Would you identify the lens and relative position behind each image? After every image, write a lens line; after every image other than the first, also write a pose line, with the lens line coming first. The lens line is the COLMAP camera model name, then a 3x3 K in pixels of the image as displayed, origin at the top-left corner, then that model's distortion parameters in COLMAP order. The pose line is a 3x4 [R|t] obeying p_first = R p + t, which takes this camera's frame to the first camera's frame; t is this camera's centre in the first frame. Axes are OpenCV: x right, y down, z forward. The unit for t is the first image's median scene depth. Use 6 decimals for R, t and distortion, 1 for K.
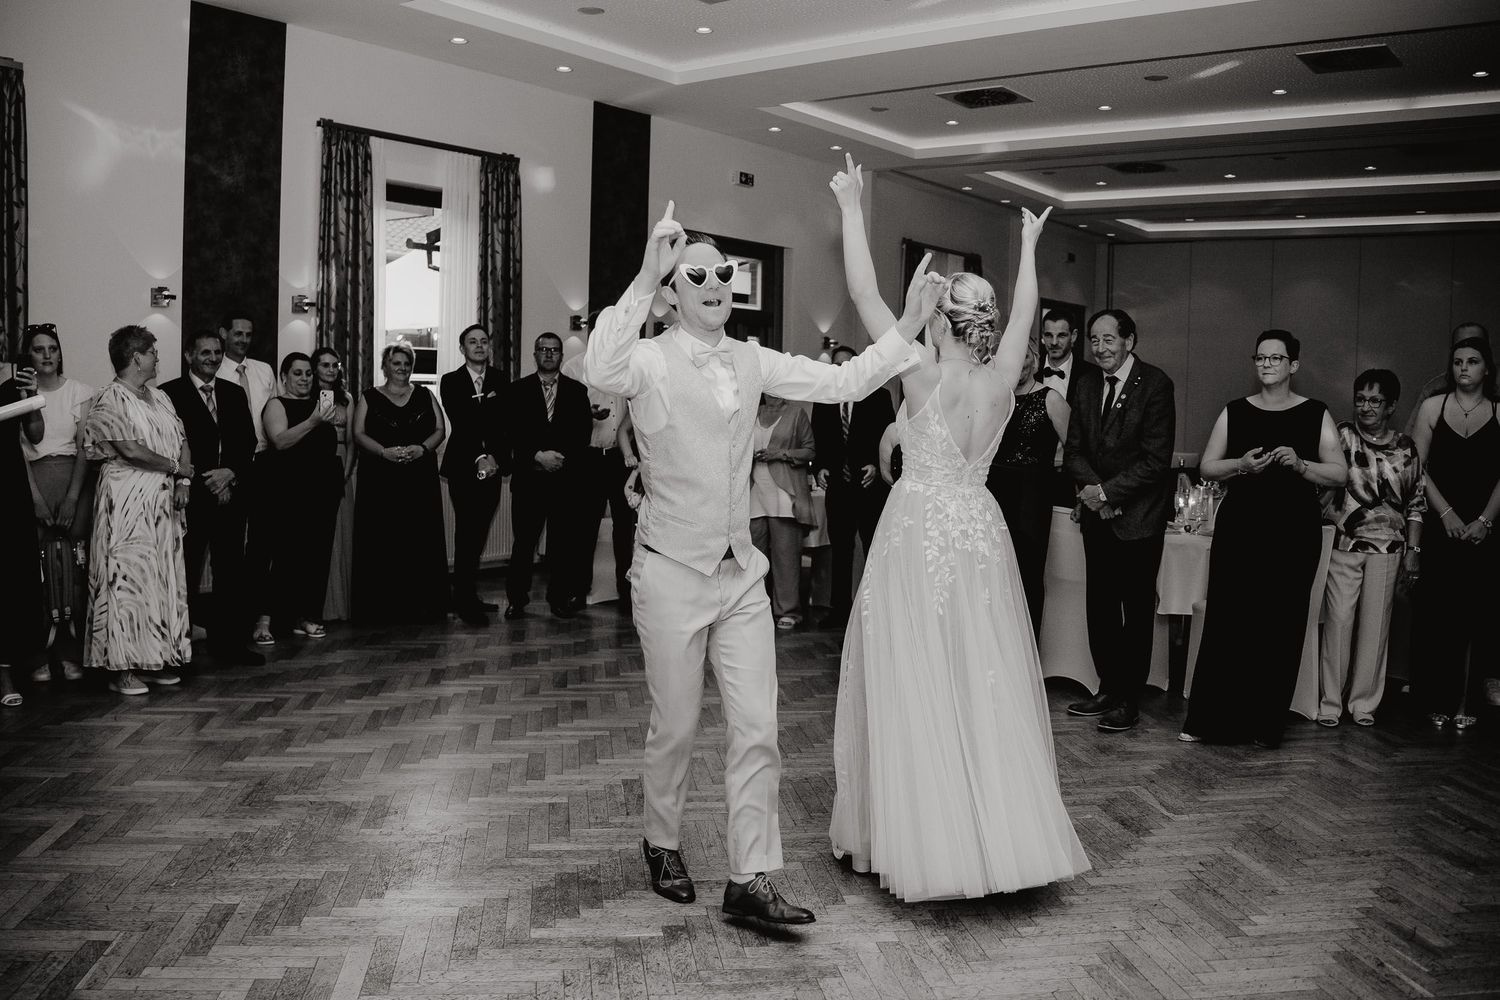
lens RADIAL K [[1218.7, 0, 711.1], [0, 1218.7, 473.6], [0, 0, 1]] dist [-0.206169, 0.116426]
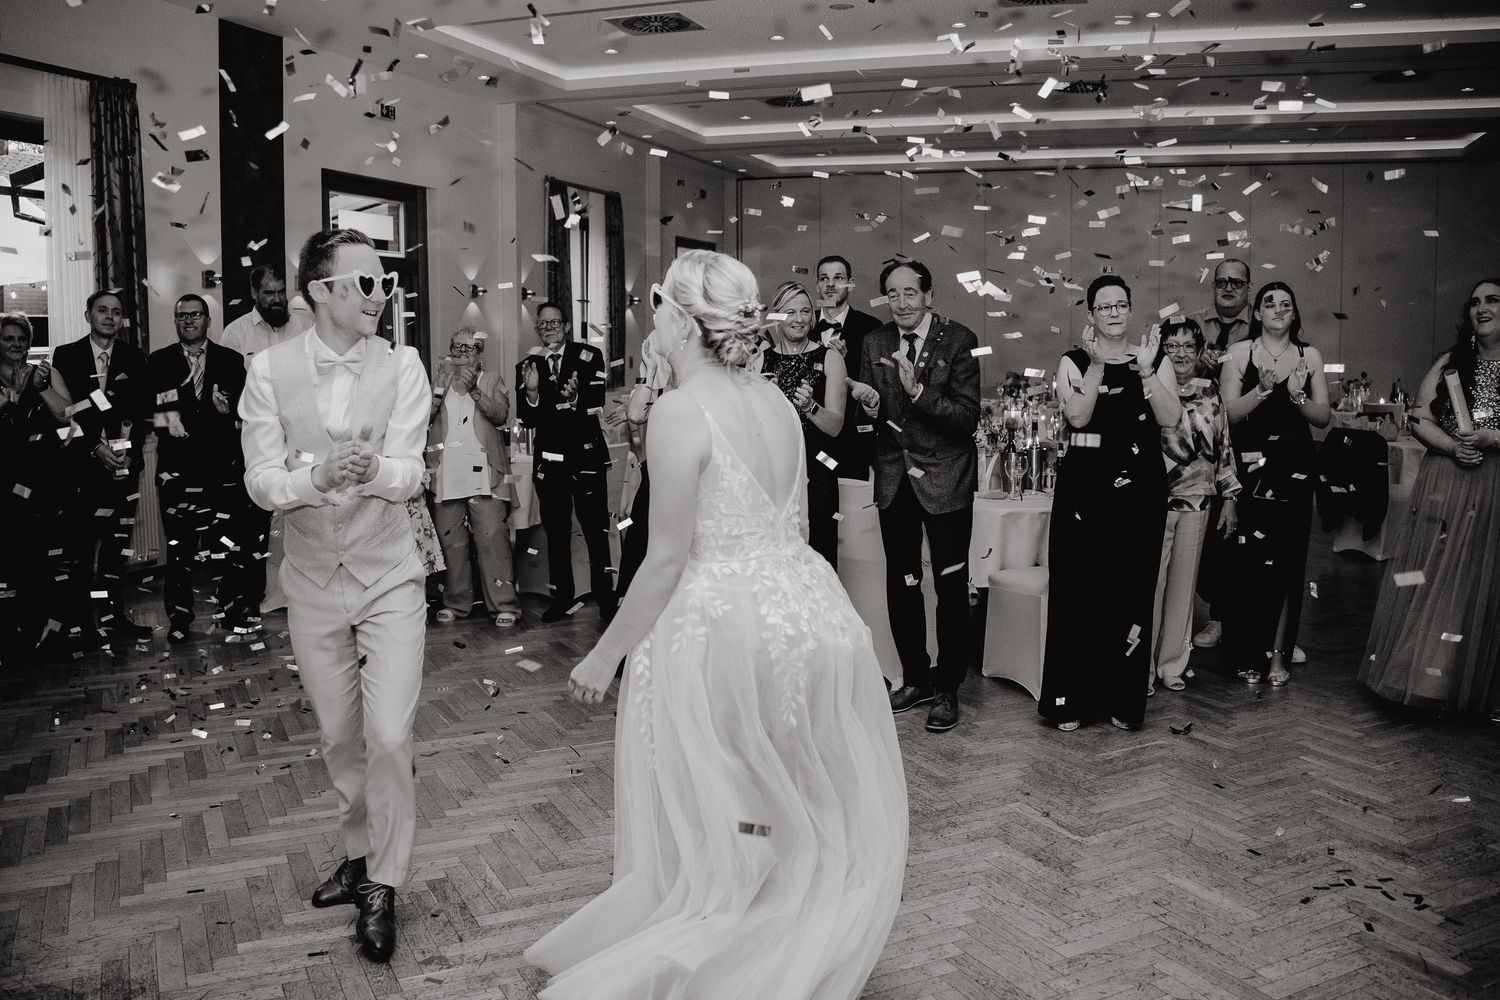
lens RADIAL K [[1264.0, 0, 743.1], [0, 1264.0, 477.2], [0, 0, 1]] dist [-0.202616, 0.117844]
pose [[0.946204, -0.060853, 0.317796, -0.072188], [0.046694, 0.997555, 0.051989, -0.023327], [-0.320182, -0.034353, 0.946733, 0.122040]]
